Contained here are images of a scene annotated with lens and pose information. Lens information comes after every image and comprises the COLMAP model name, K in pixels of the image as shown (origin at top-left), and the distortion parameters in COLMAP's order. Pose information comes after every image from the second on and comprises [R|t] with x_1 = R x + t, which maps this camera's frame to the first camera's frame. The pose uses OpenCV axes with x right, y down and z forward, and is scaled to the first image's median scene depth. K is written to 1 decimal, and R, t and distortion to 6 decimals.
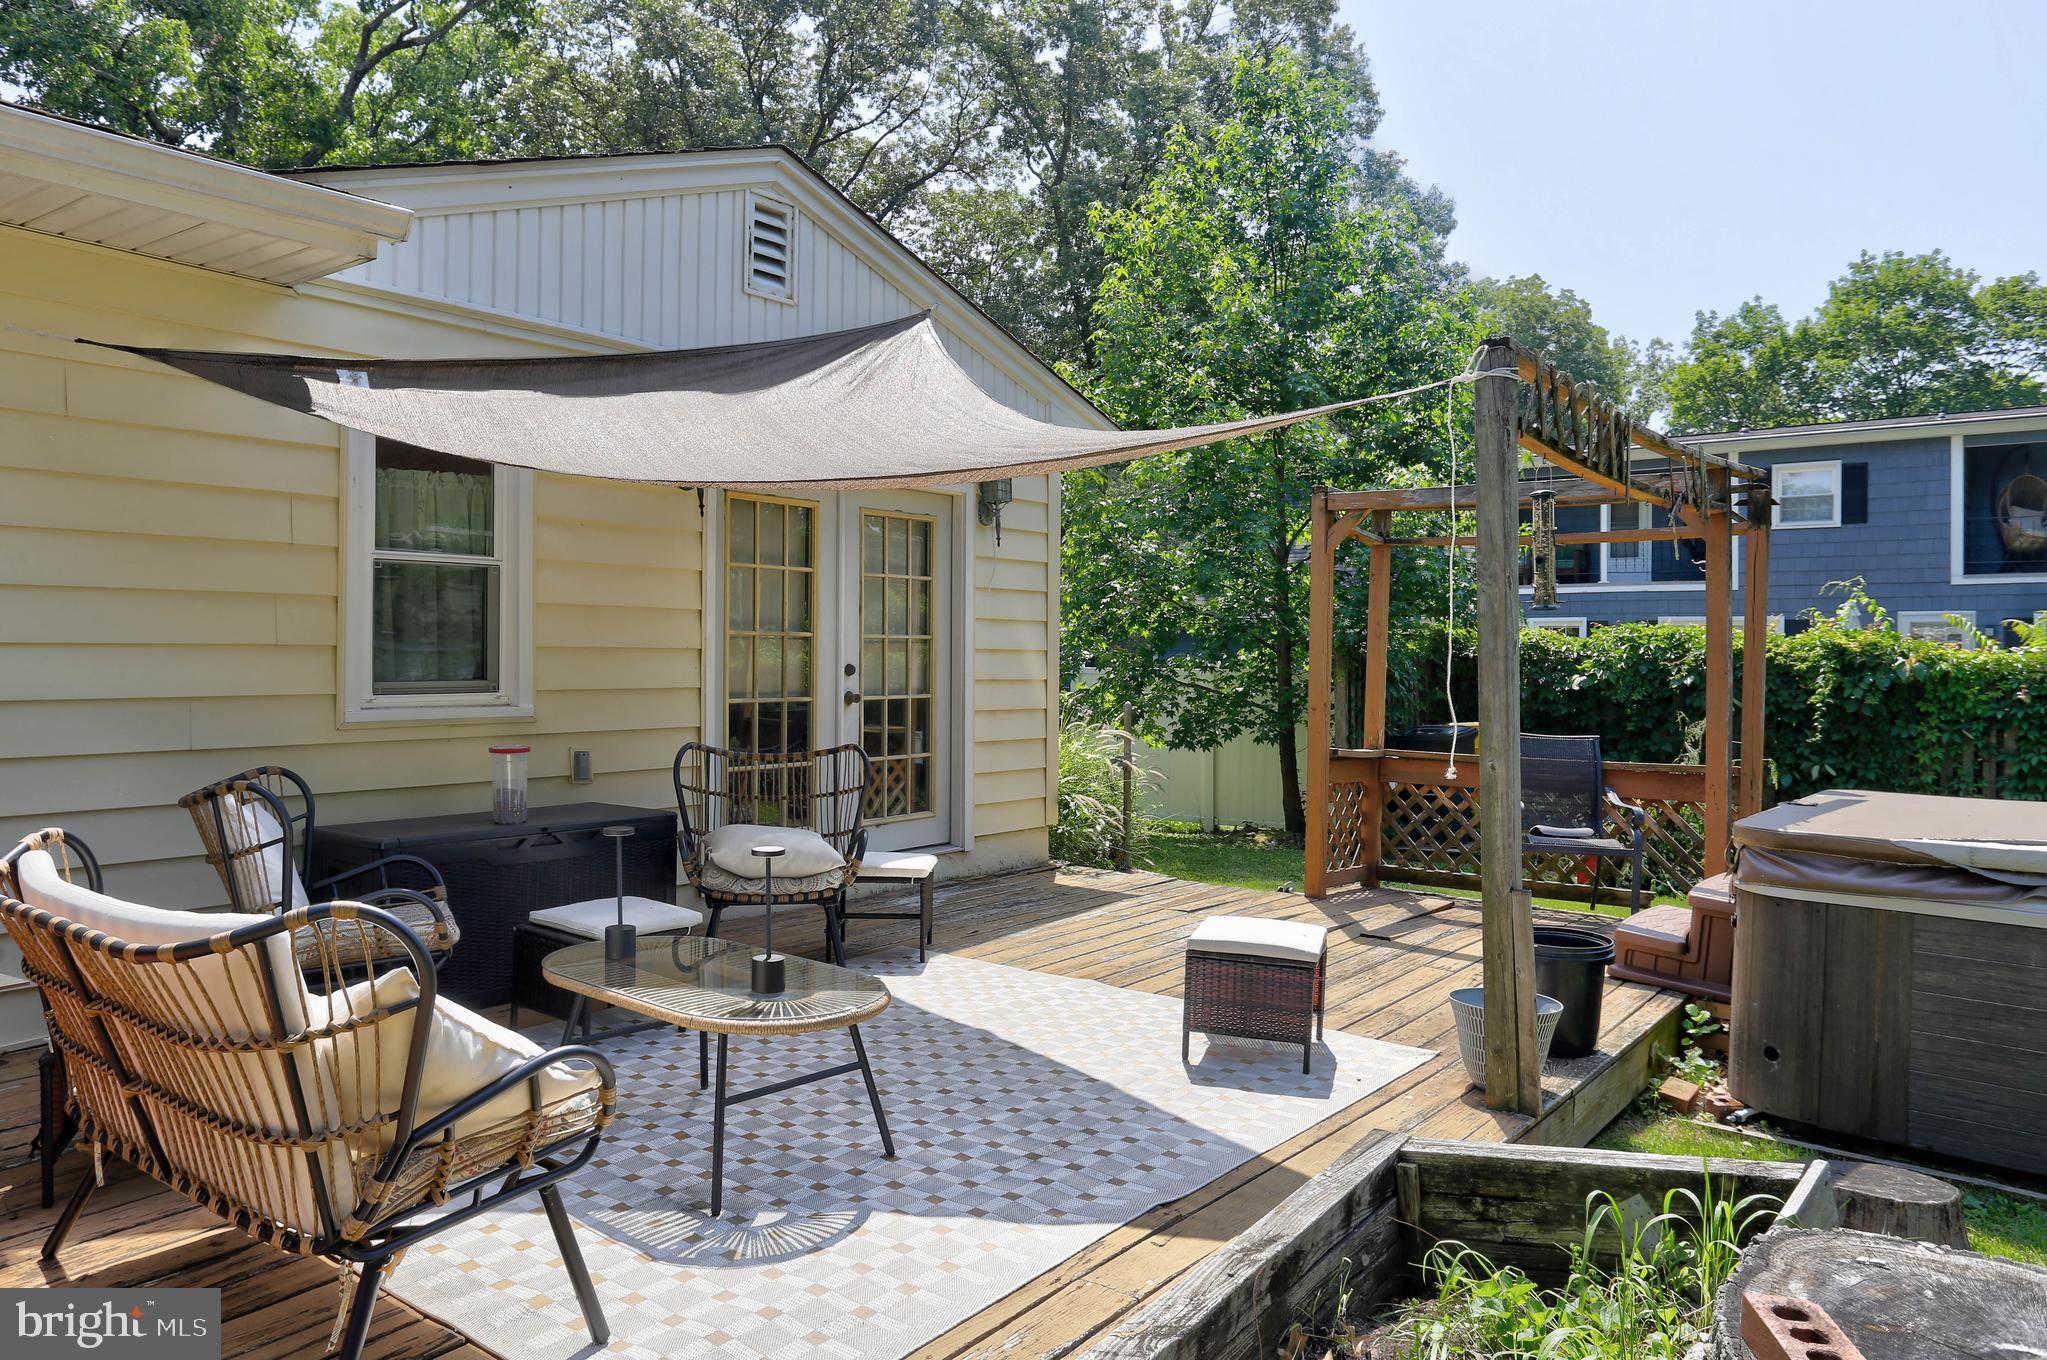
lens RADIAL K [[1398.4, 0, 1026.5], [0, 1398.4, 665.6], [0, 0, 1]] dist [-0.060930, -0.001045]
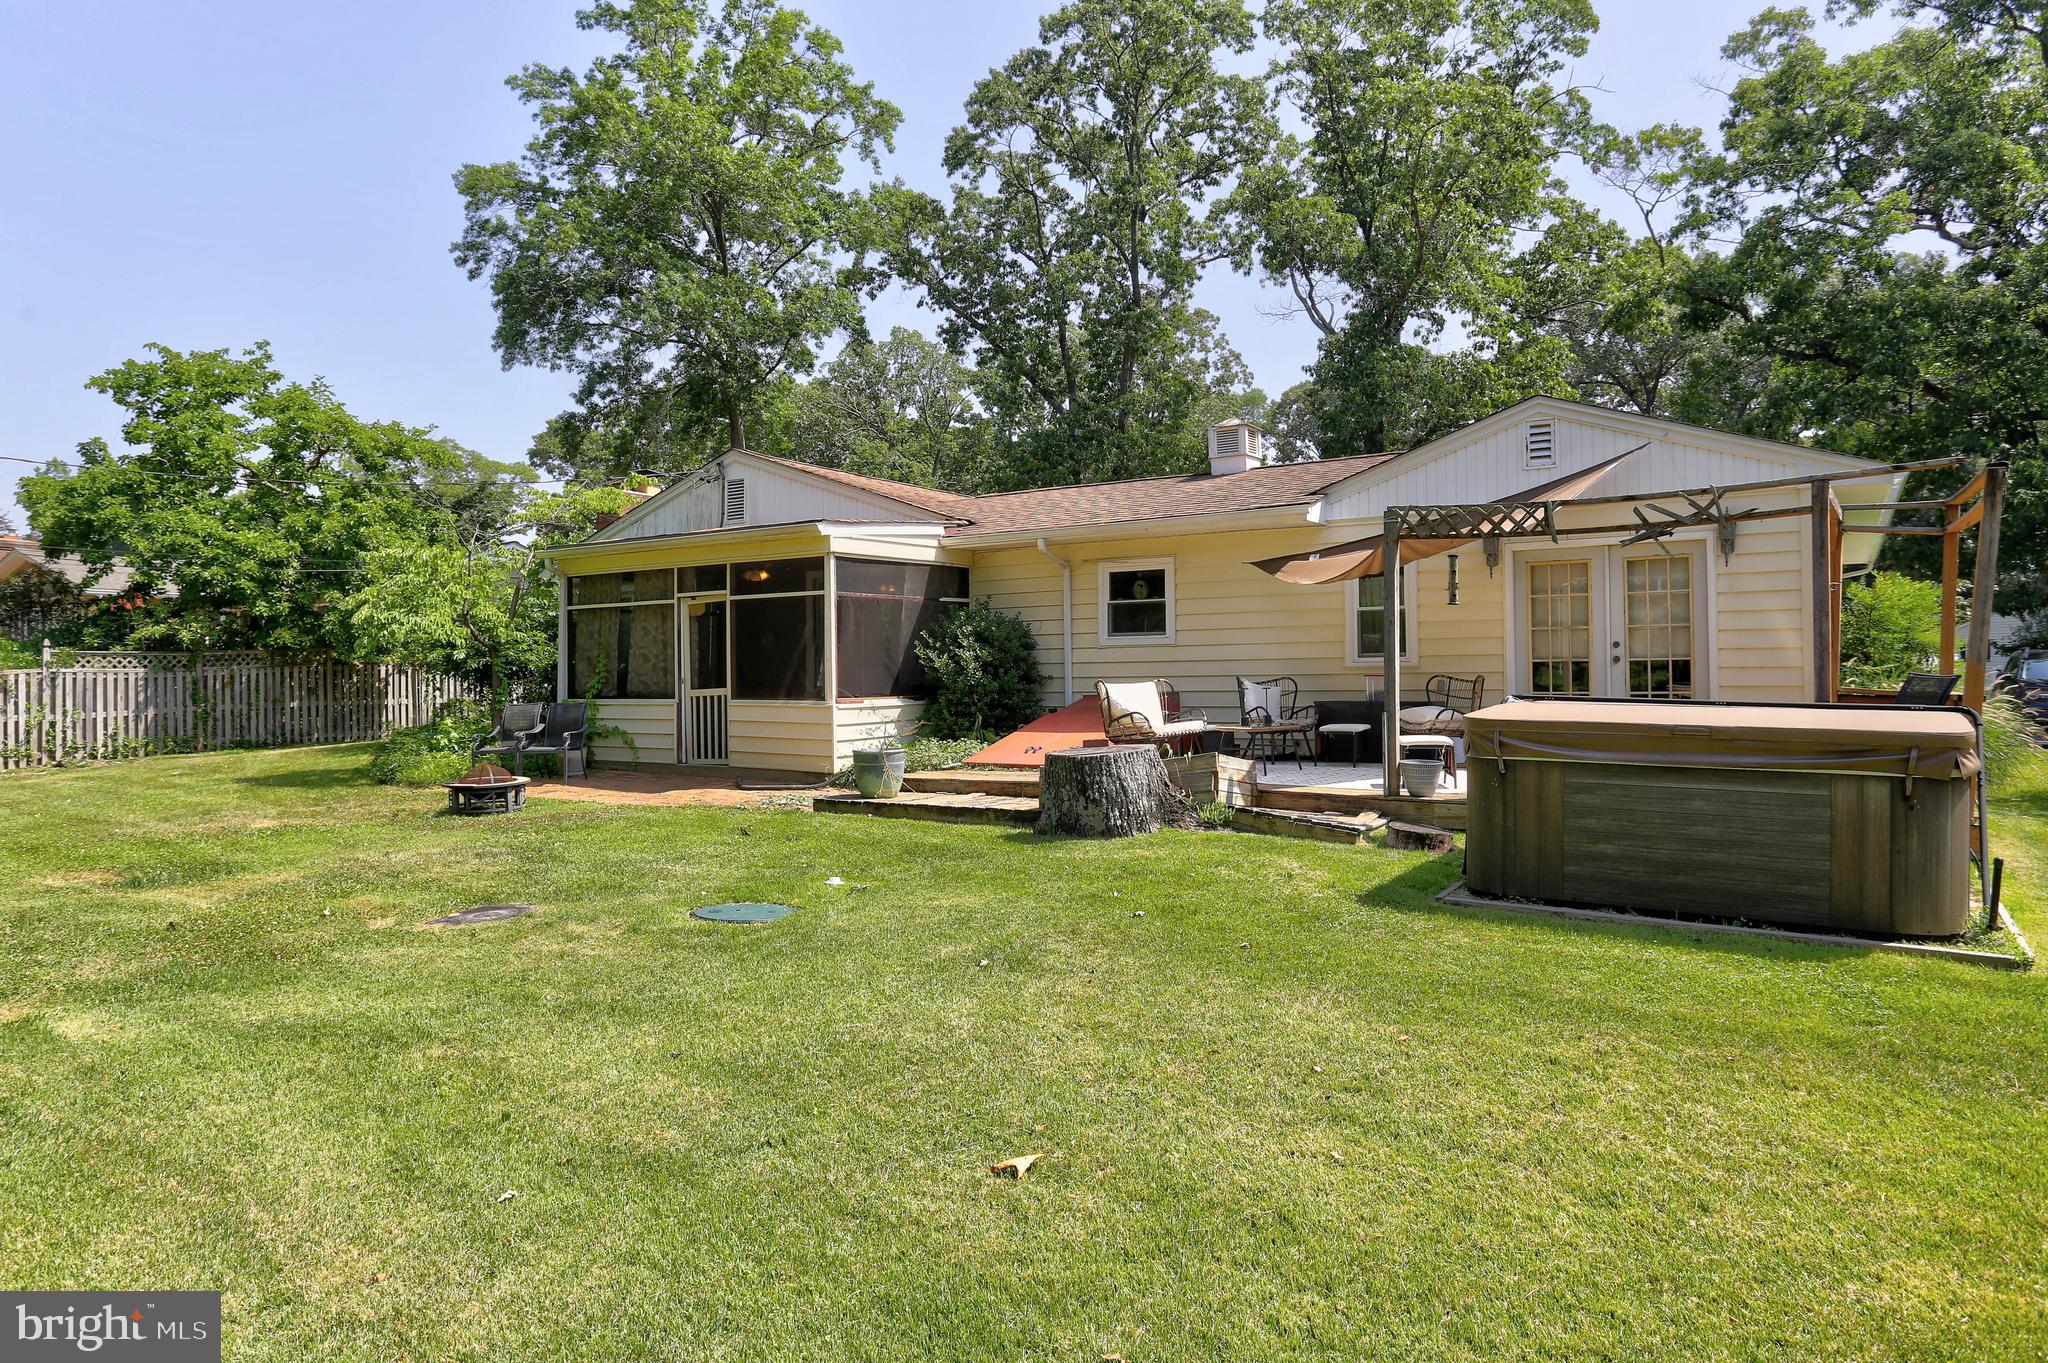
lens RADIAL K [[1270.2, 0, 1016.7], [0, 1270.2, 690.7], [0, 0, 1]] dist [-0.038251, -0.001985]
pose [[0.094474, 0.002209, -0.995525, 0.913234], [0.004114, 0.999988, 0.002610, 0.035222], [0.995519, -0.004342, 0.094464, 0.013338]]
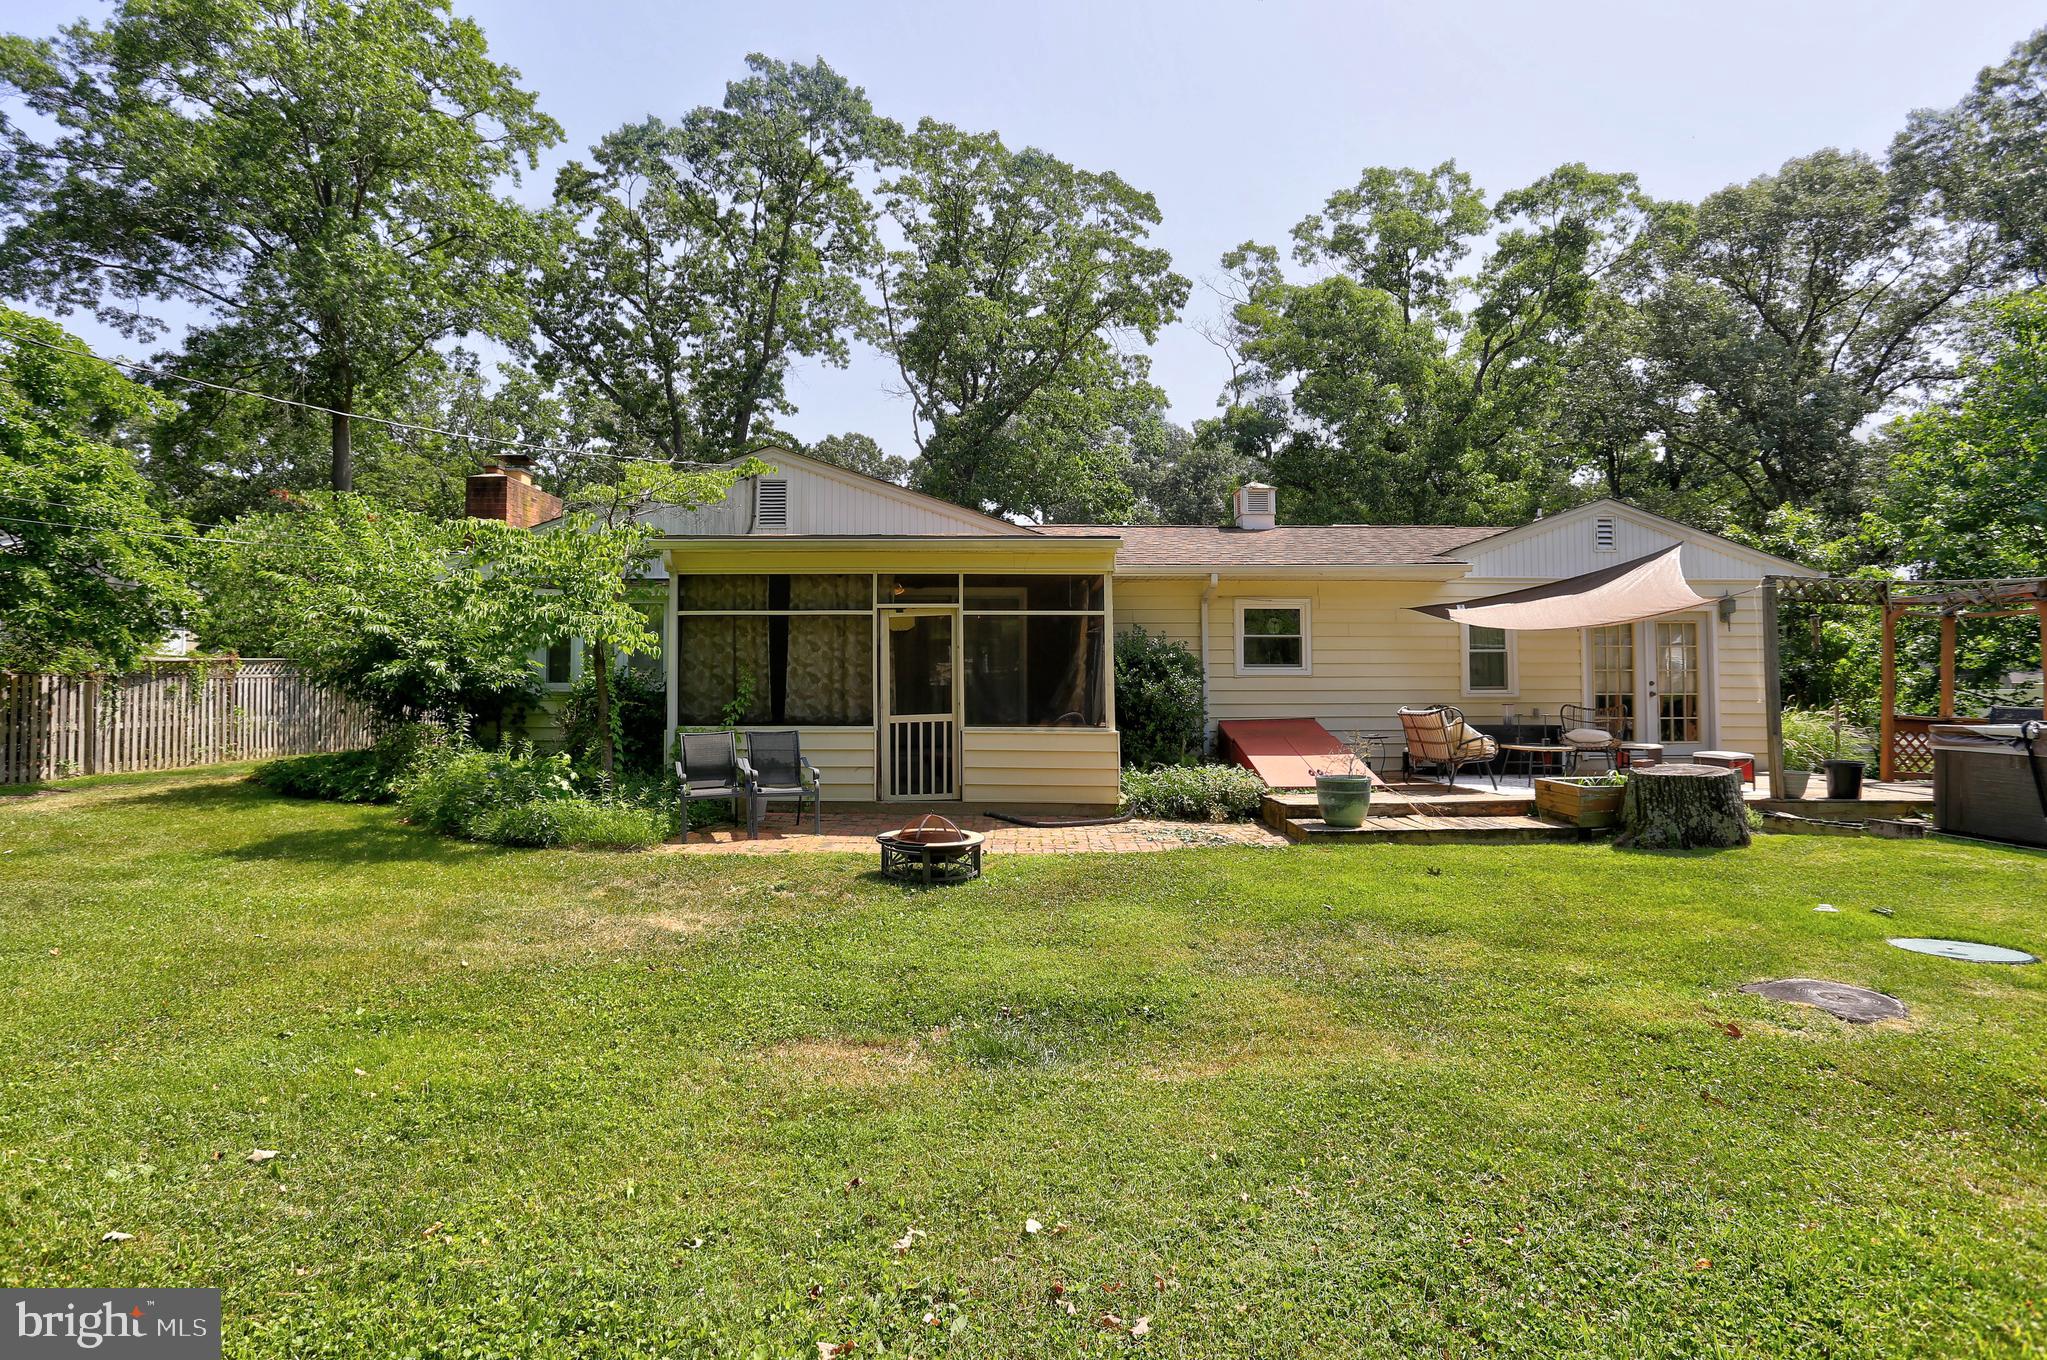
lens RADIAL K [[1044.6, 0, 1023.2], [0, 1044.6, 668.4], [0, 0, 1]] dist [-0.029553, 0.004553]
pose [[0.630455, -0.032113, -0.775561, 0.386757], [0.000538, 0.999162, -0.040934, 0.032895], [0.776226, 0.025390, 0.629943, -0.695377]]
